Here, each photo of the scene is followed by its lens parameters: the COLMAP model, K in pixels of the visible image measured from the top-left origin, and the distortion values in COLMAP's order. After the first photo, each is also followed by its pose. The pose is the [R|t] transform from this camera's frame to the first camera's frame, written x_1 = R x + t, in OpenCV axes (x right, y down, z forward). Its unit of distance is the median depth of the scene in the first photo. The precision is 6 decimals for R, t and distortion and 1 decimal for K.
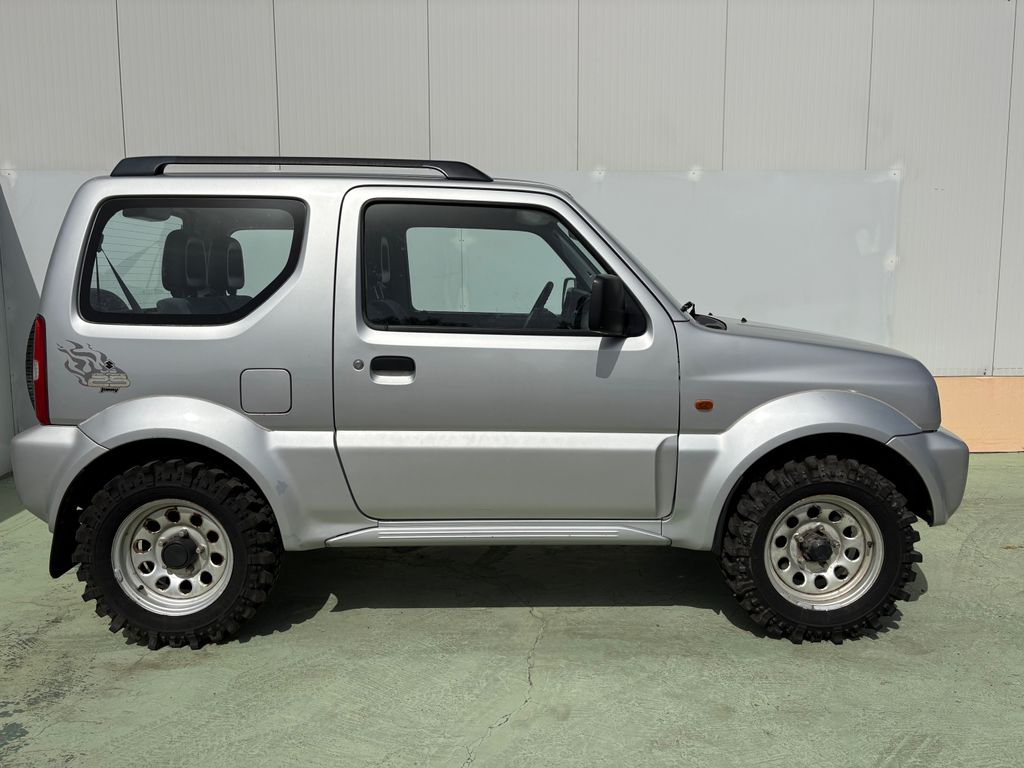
lens RADIAL K [[778.7, 0, 512.7], [0, 778.7, 387.8], [0, 0, 1]] dist [0.030081, -0.035219]
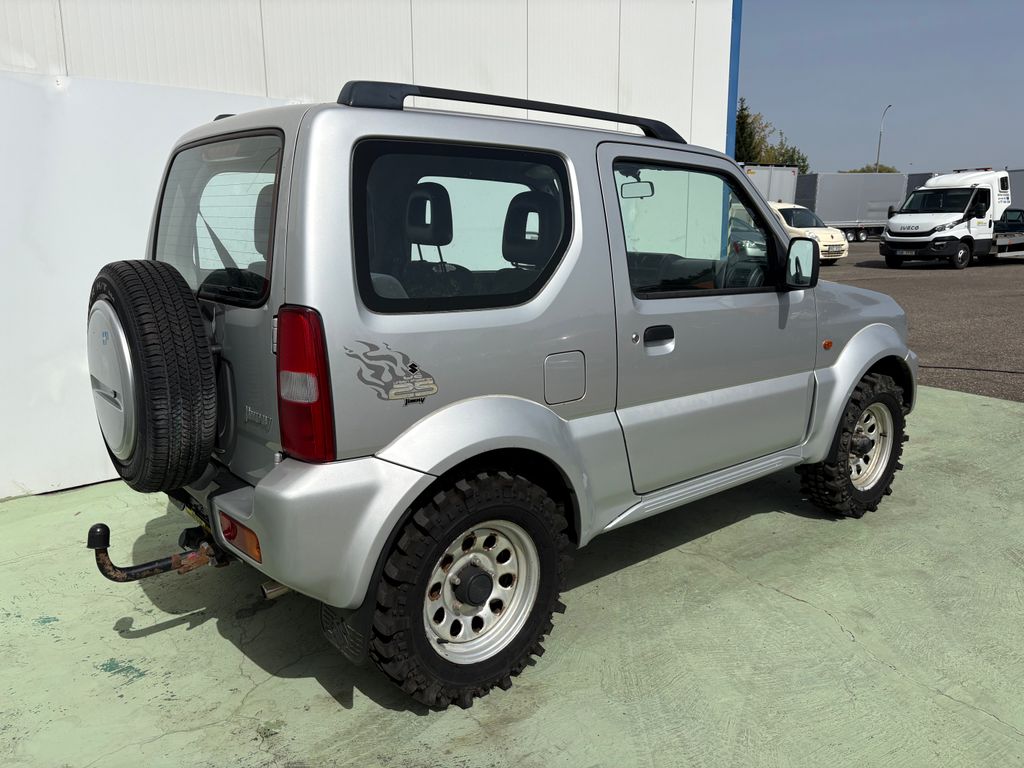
lens RADIAL K [[778.7, 0, 521.9], [0, 778.7, 386.8], [0, 0, 1]] dist [0.030081, -0.035219]
pose [[0.781422, -0.131682, 0.609950, -0.891760], [0.081622, 0.990652, 0.109303, -0.084725], [-0.618641, -0.035626, 0.784866, 0.344833]]
